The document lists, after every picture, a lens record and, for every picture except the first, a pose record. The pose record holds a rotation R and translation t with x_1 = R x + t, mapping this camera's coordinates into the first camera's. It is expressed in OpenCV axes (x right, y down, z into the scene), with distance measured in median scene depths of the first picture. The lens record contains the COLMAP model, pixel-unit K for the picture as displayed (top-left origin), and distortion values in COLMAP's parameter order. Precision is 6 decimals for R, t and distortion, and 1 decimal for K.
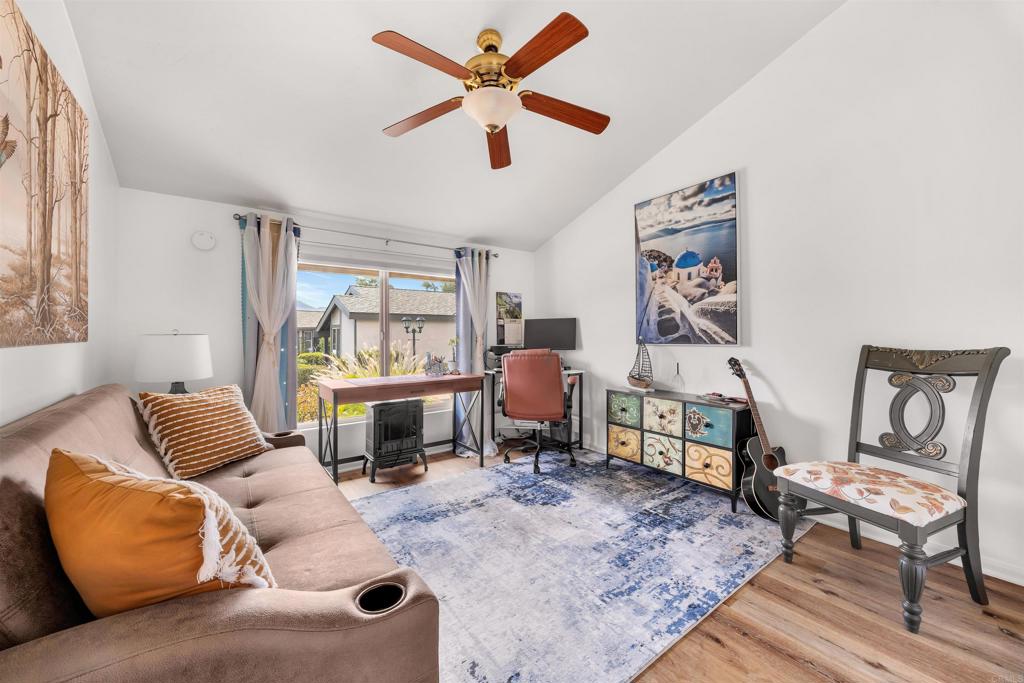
lens RADIAL K [[392.6, 0, 512.0], [0, 392.6, 341.5], [0, 0, 1]] dist [-0.000172, -0.000095]
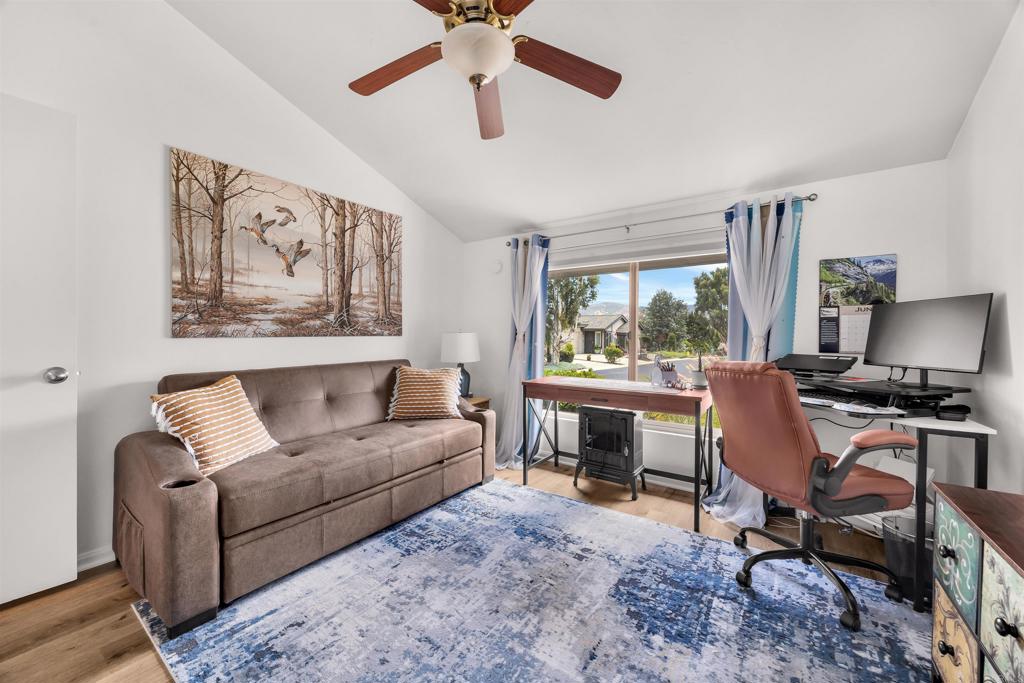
lens RADIAL K [[388.9, 0, 510.7], [0, 388.9, 344.5], [0, 0, 1]] dist [-0.000710, -0.000012]
pose [[0.303666, 0.031095, -0.952271, 0.499655], [-0.023207, 0.999412, 0.025234, -0.009877], [0.952496, 0.014437, 0.304209, 0.543218]]
